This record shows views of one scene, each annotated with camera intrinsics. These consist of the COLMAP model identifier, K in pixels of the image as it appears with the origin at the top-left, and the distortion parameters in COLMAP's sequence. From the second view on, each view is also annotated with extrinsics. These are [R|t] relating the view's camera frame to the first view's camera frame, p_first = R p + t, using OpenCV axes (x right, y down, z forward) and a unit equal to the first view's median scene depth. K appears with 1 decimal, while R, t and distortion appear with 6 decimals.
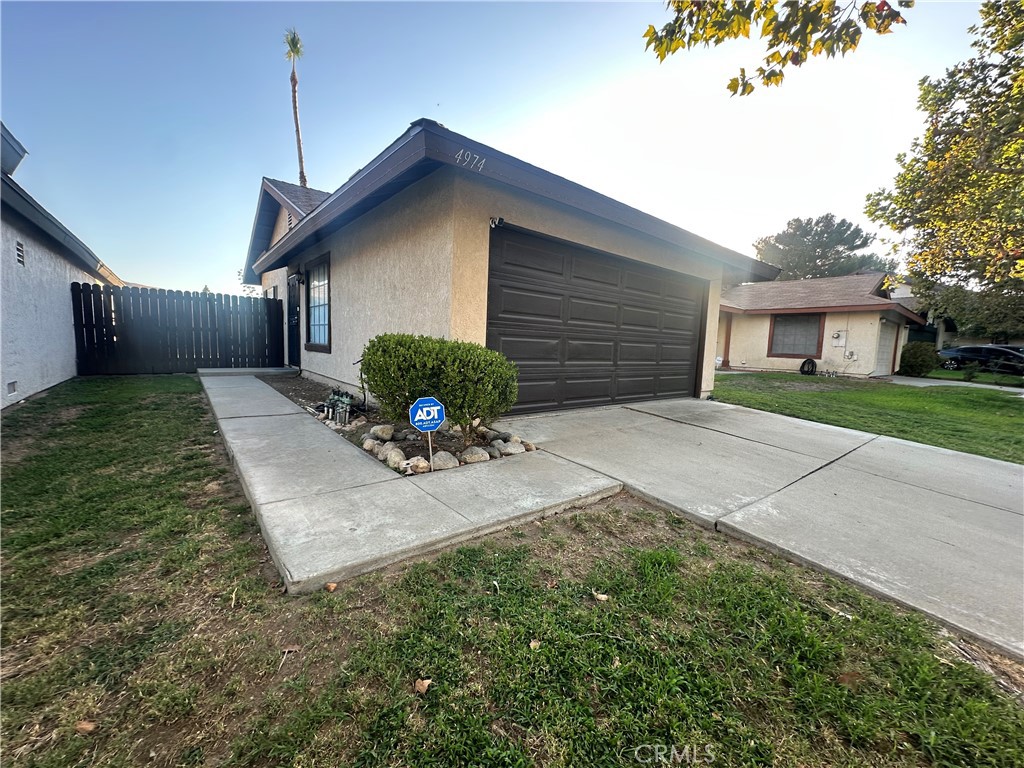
lens RADIAL K [[408.5, 0, 509.6], [0, 408.5, 384.5], [0, 0, 1]] dist [-0.003228, -0.000660]
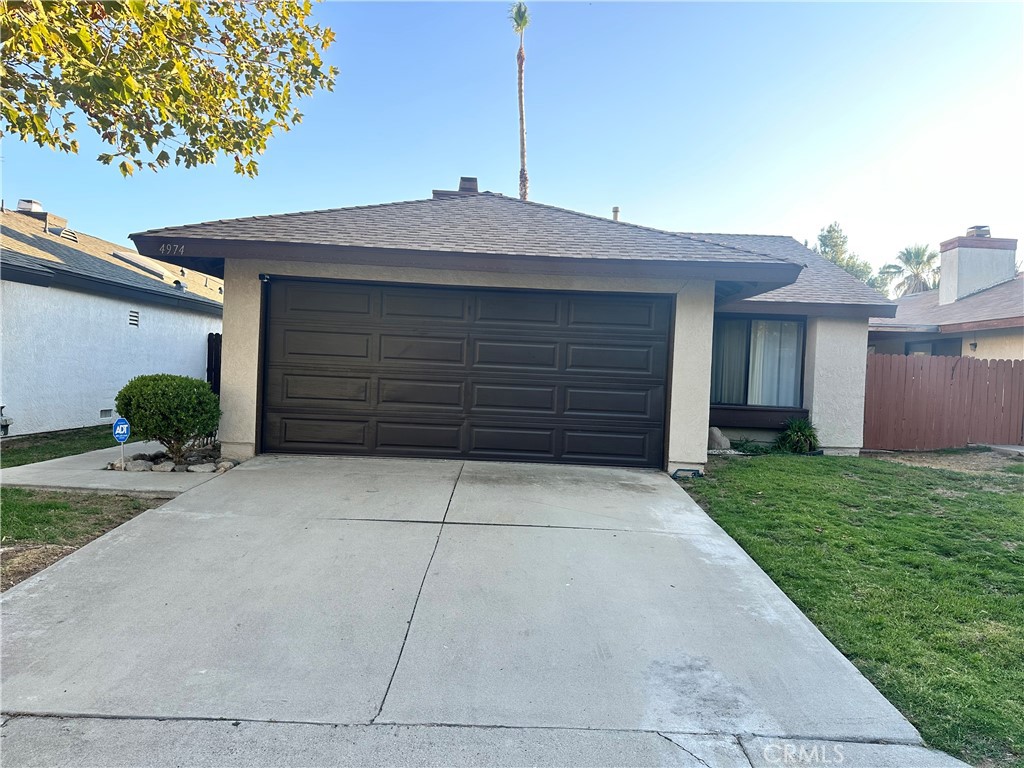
lens RADIAL K [[715.7, 0, 507.4], [0, 715.7, 387.3], [0, 0, 1]] dist [0.025490, -0.043318]
pose [[0.777504, 0.006734, -0.628842, 1.738190], [-0.077312, 0.993381, -0.084950, 0.024115], [0.624108, 0.114666, 0.772878, -0.085606]]
